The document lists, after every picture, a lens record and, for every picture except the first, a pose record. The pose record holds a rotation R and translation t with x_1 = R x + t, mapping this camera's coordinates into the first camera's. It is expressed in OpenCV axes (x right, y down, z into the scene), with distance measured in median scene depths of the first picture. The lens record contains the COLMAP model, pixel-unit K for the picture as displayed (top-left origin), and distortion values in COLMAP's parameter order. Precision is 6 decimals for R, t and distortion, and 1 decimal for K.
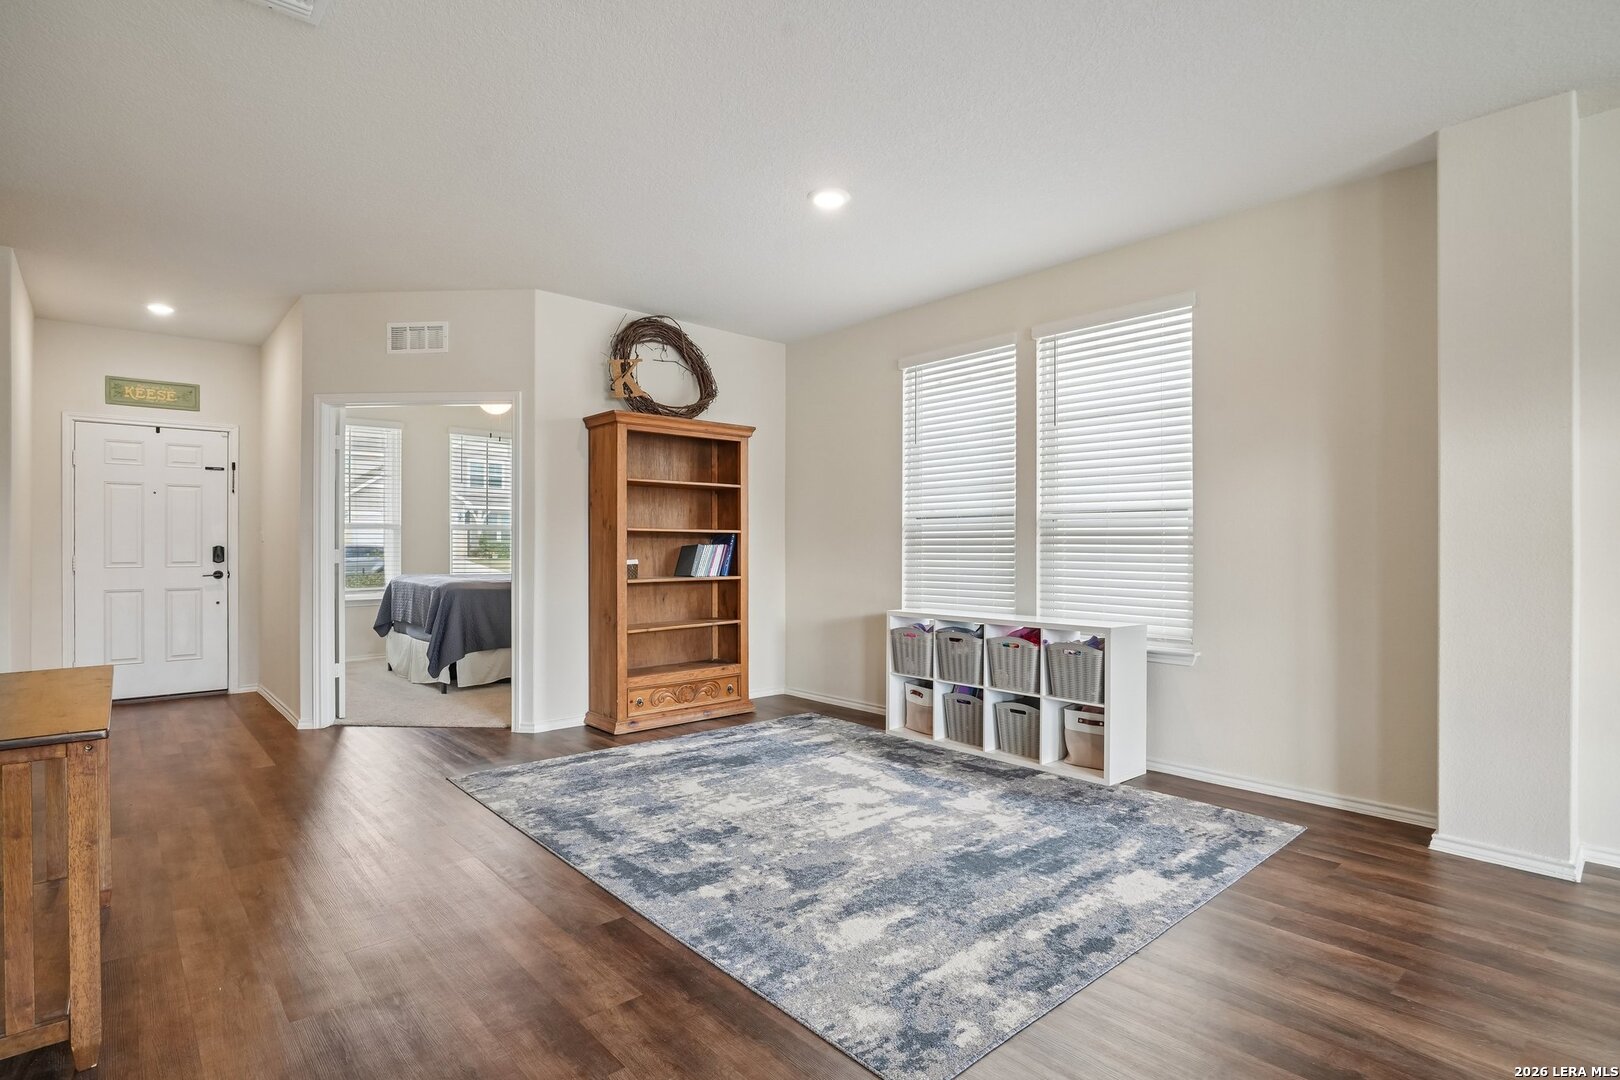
lens RADIAL K [[813.0, 0, 810.0], [0, 813.0, 540.0], [0, 0, 1]] dist [-0.000241, 0.000082]
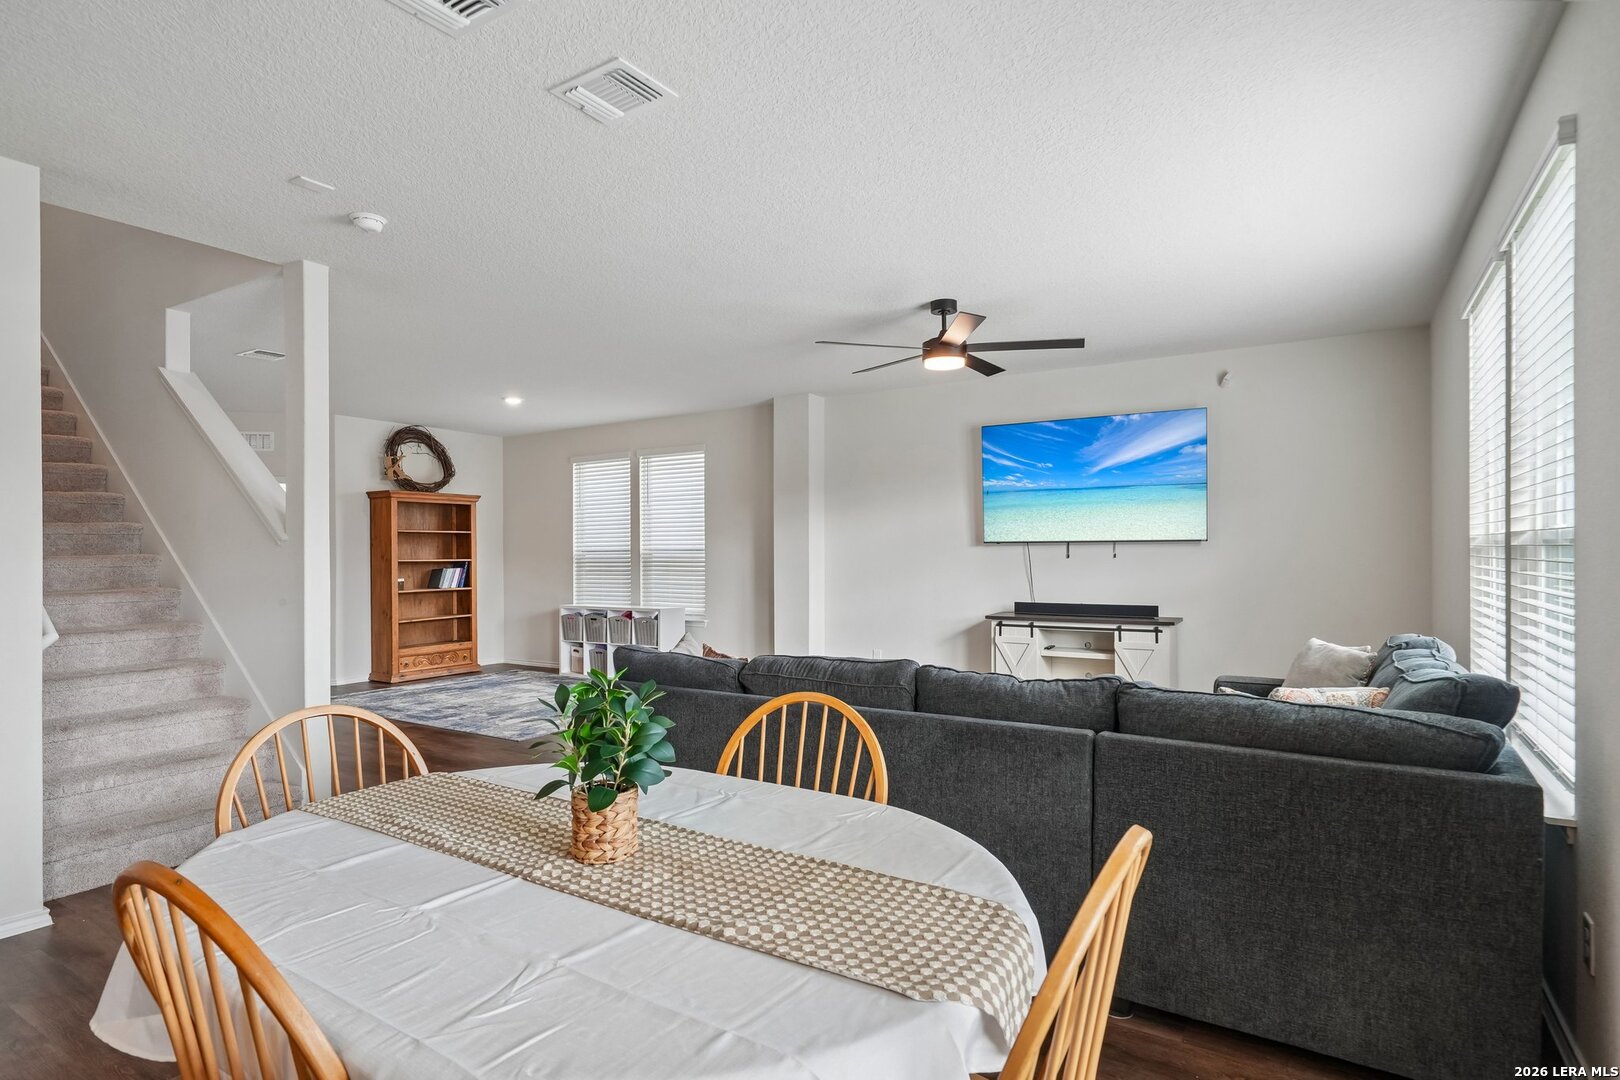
lens RADIAL K [[824.0, 0, 803.1], [0, 824.0, 551.7], [0, 0, 1]] dist [-0.001604, -0.000017]
pose [[0.960734, -0.007299, 0.277374, 0.100343], [0.006216, 0.999969, 0.004785, -0.032732], [-0.277400, -0.002873, 0.960750, -0.809035]]
